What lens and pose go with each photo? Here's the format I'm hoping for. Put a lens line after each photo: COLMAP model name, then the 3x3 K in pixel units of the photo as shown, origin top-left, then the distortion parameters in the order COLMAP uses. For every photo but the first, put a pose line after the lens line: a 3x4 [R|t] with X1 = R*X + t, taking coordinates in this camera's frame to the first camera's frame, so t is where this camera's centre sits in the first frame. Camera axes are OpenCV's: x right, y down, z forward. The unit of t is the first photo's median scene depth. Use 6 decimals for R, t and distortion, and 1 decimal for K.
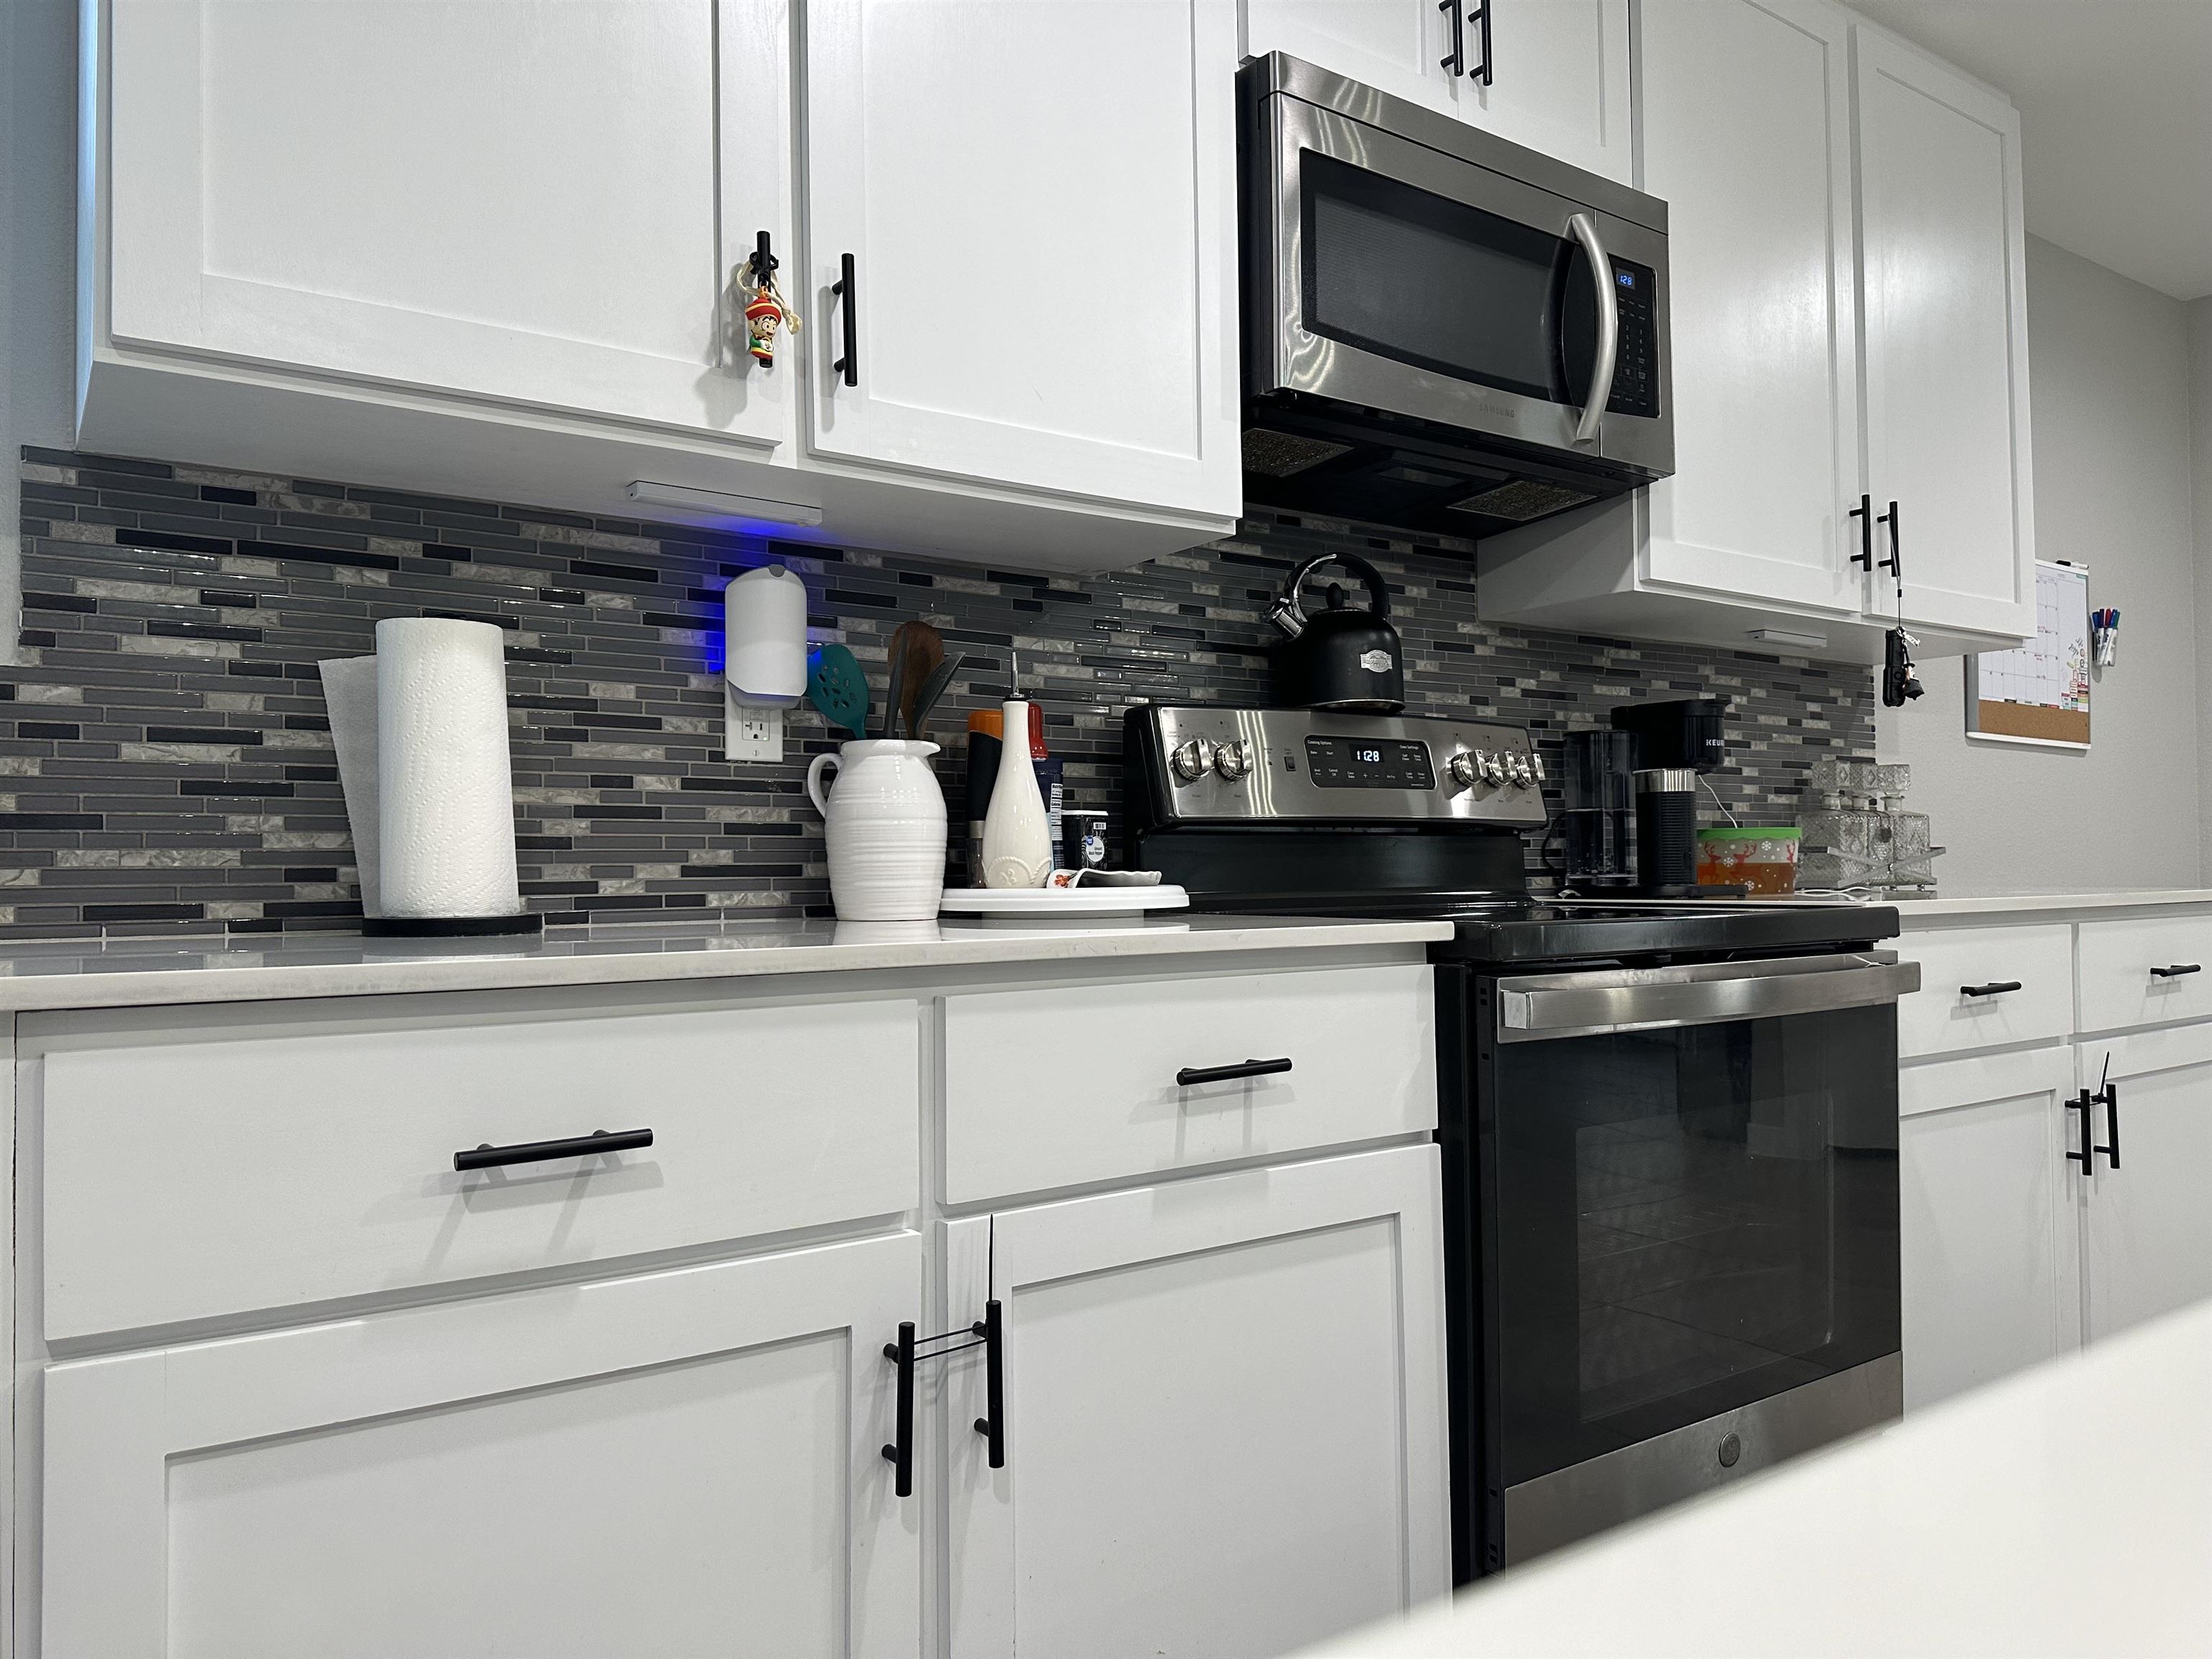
lens RADIAL K [[1535.4, 0, 1096.6], [0, 1535.4, 835.1], [0, 0, 1]] dist [0.091479, -0.137790]
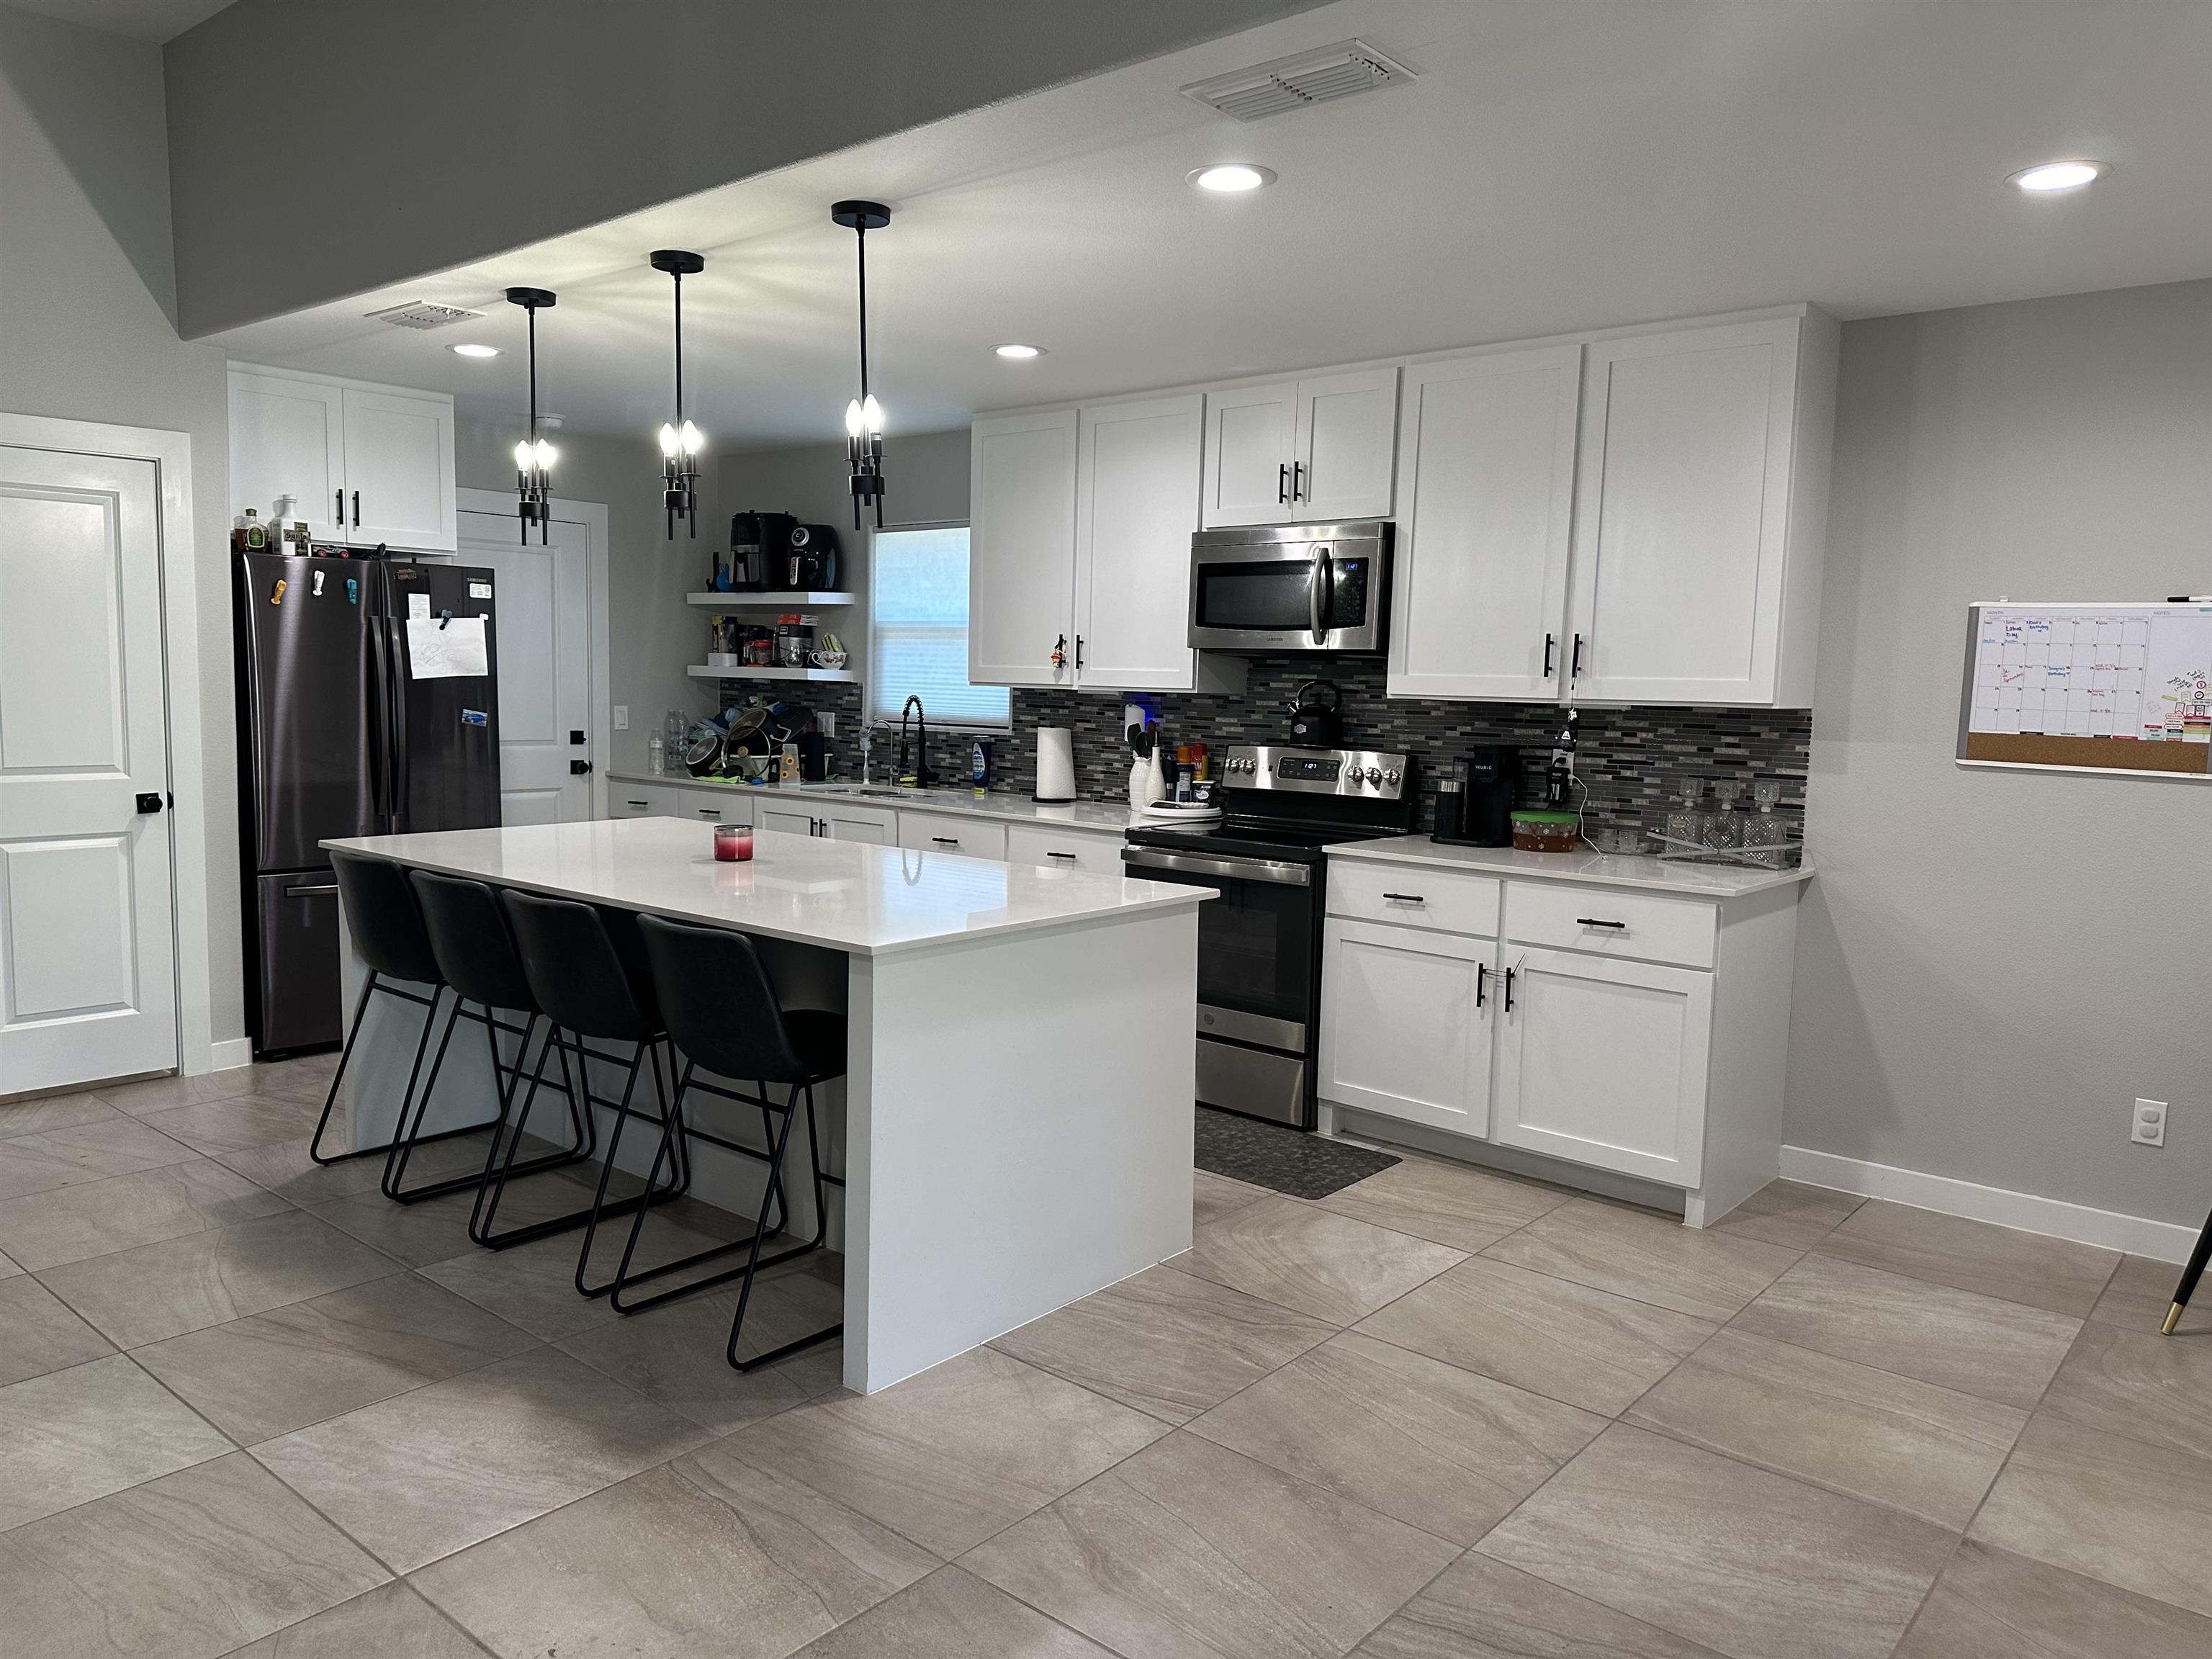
lens RADIAL K [[1535.4, 0, 1096.6], [0, 1535.4, 835.1], [0, 0, 1]] dist [0.091479, -0.137790]
pose [[0.250137, 0.115899, -0.961249, 2.993861], [-0.006098, 0.992979, 0.118138, -0.279688], [0.968191, -0.023689, 0.249087, 0.074774]]
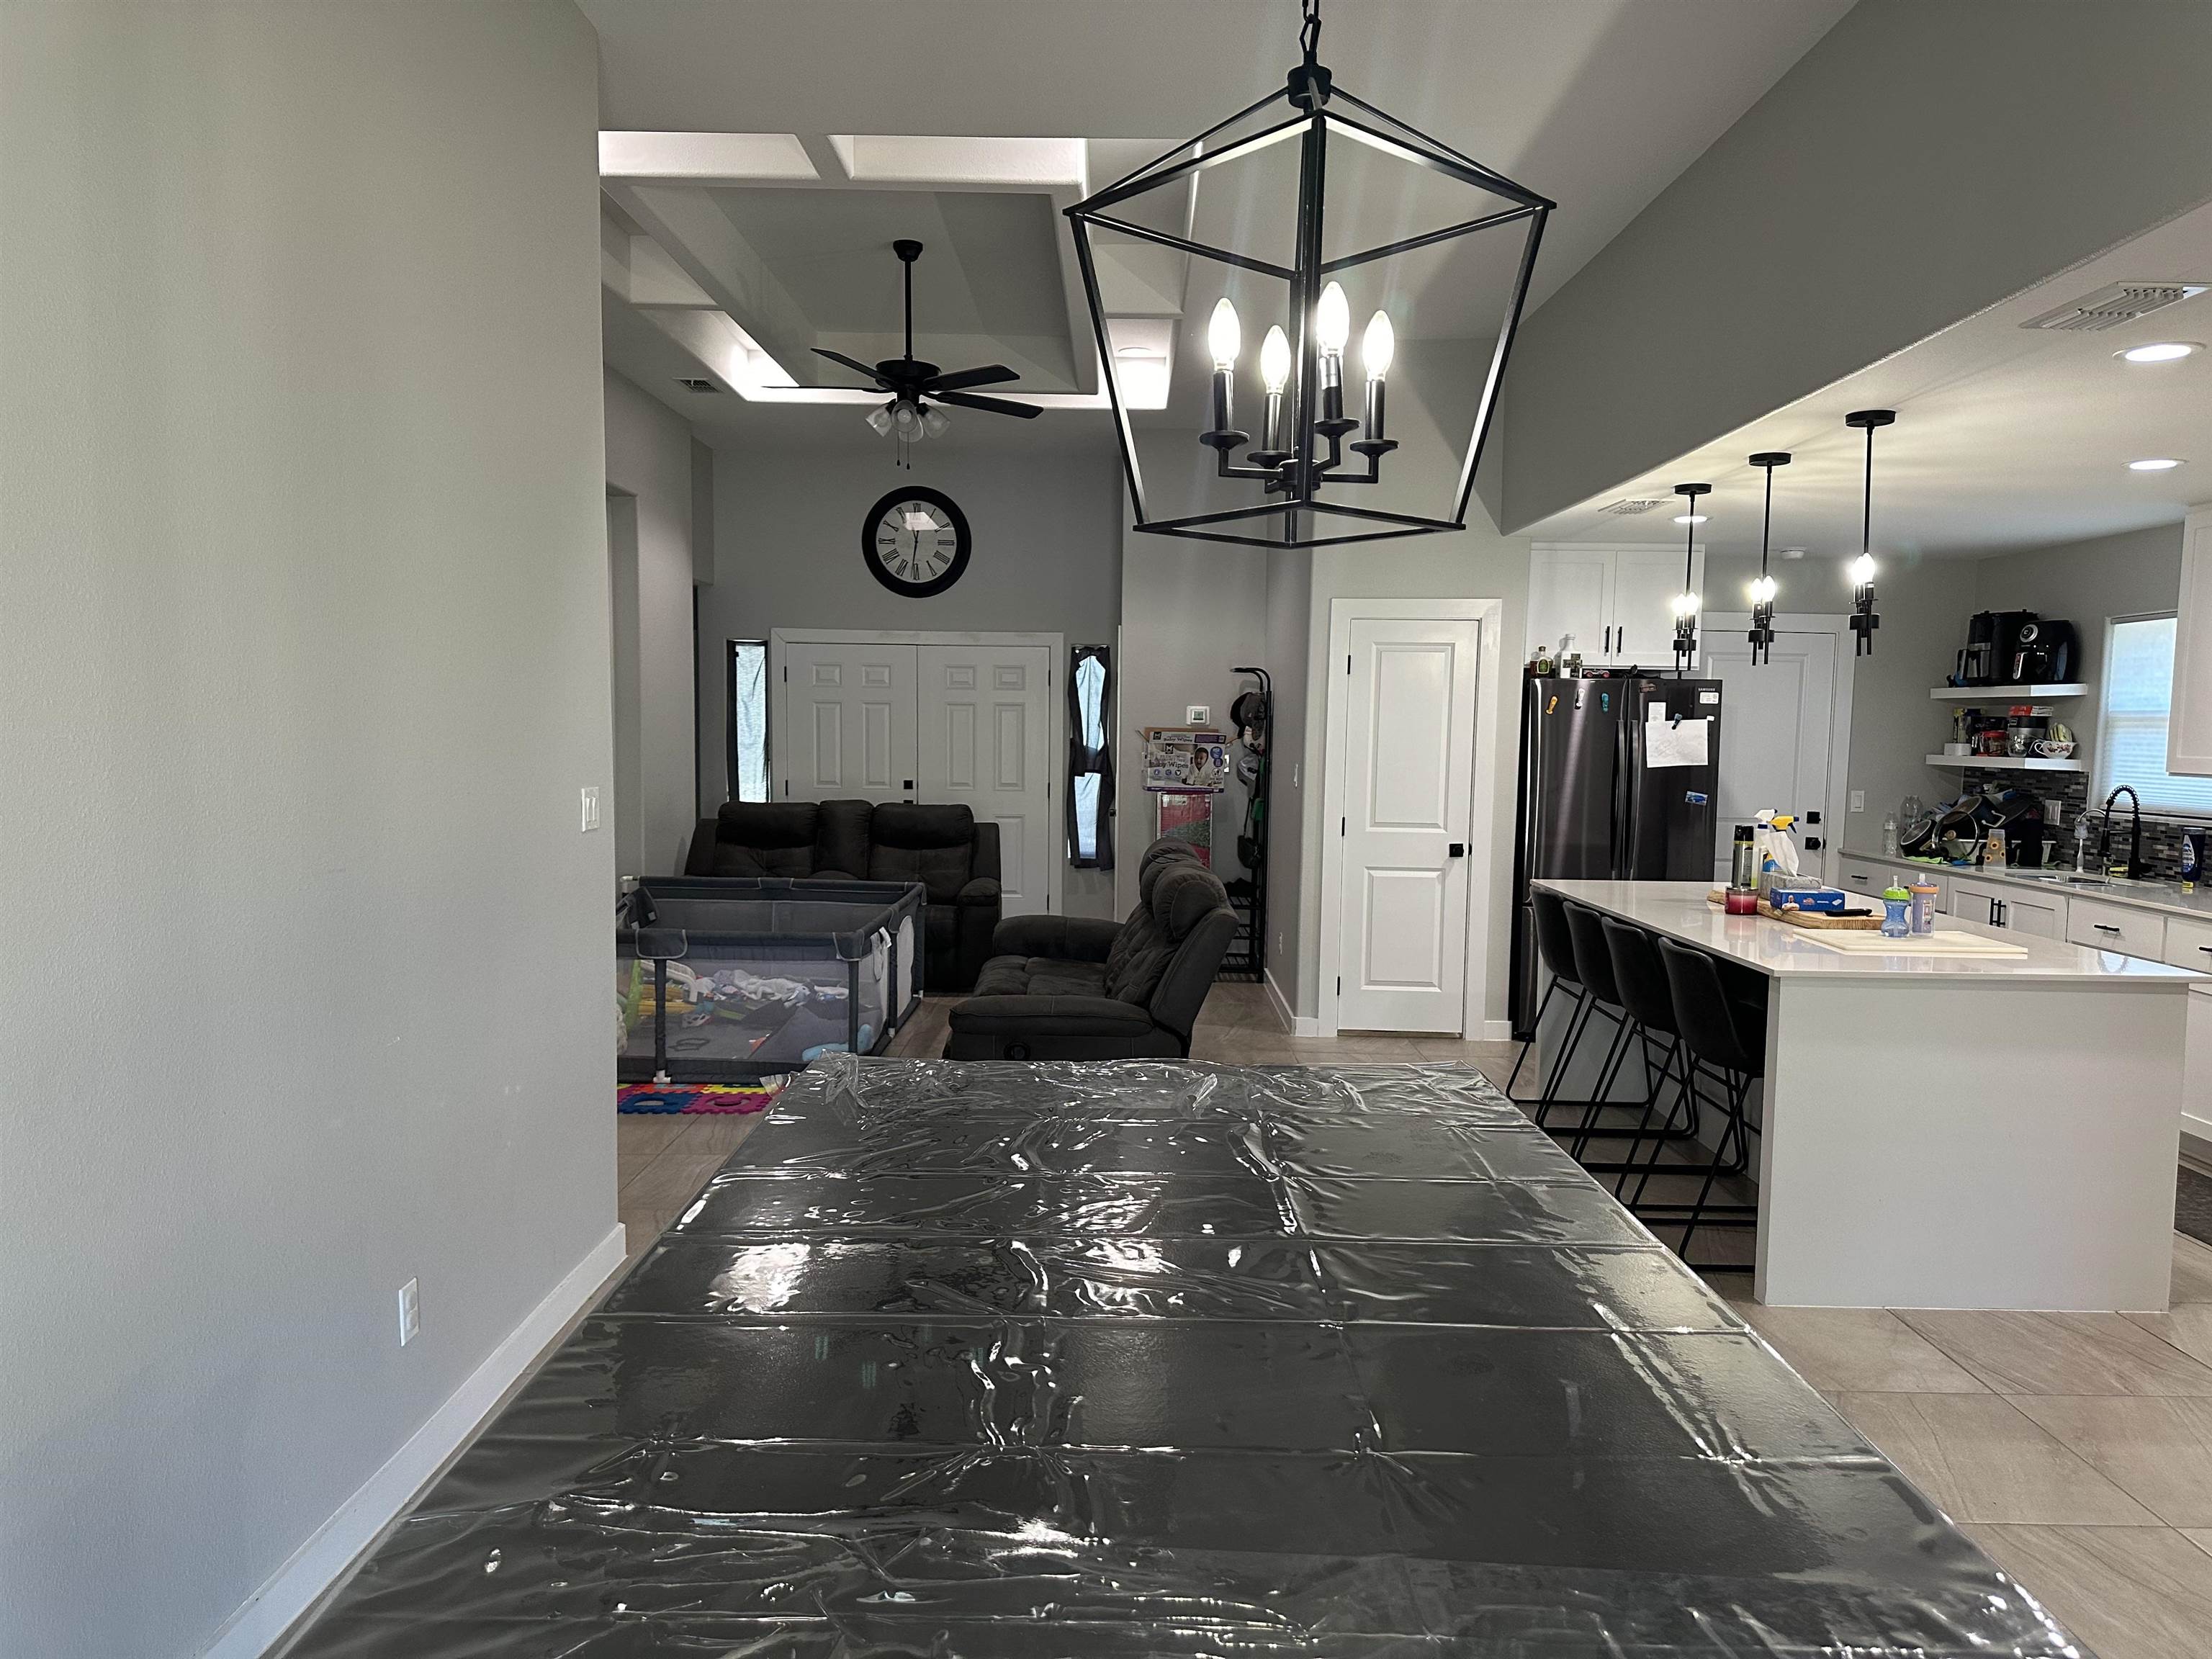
lens RADIAL K [[1539.4, 0, 1117.9], [0, 1539.4, 842.2], [0, 0, 1]] dist [0.100778, -0.119522]
pose [[-0.575651, 0.060504, -0.815454, 3.764294], [0.003200, 0.997418, 0.071746, -0.316170], [0.817689, 0.038691, -0.574358, 0.769141]]
